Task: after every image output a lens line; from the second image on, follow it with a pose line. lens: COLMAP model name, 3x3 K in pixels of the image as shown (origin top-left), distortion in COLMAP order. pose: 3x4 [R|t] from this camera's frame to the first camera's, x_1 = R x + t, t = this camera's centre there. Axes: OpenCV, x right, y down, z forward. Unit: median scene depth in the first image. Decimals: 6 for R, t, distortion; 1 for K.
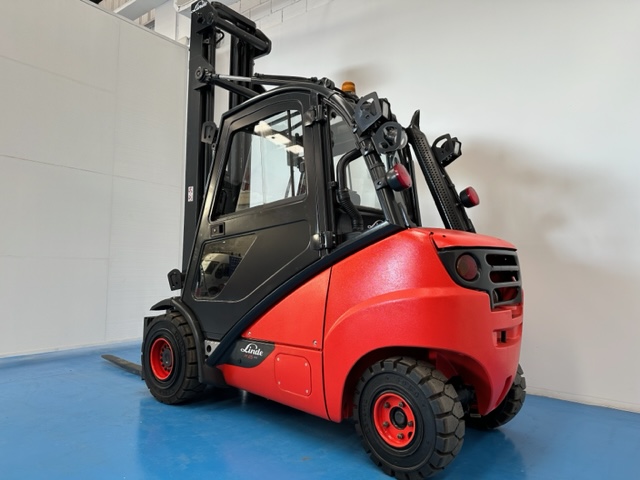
lens RADIAL K [[447.3, 0, 321.6], [0, 447.3, 241.3], [0, 0, 1]] dist [0.035267, -0.027293]
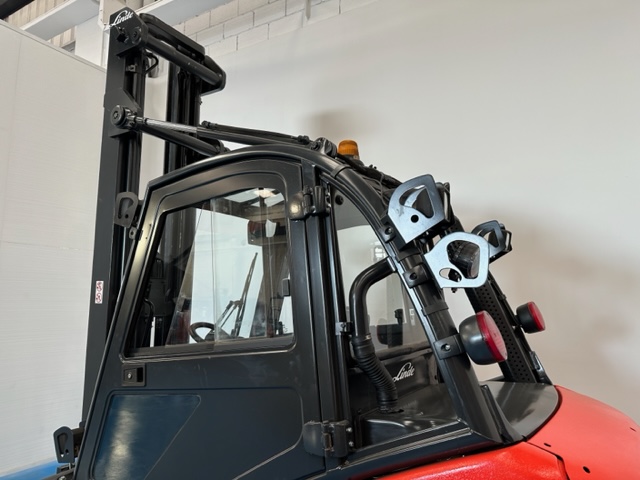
lens RADIAL K [[447.3, 0, 318.8], [0, 447.3, 241.6], [0, 0, 1]] dist [0.035267, -0.027293]
pose [[0.993091, 0.007453, 0.117110, -0.051240], [0.000124, 0.997914, -0.064558, -0.140164], [-0.117347, 0.064127, 0.991018, 0.310425]]
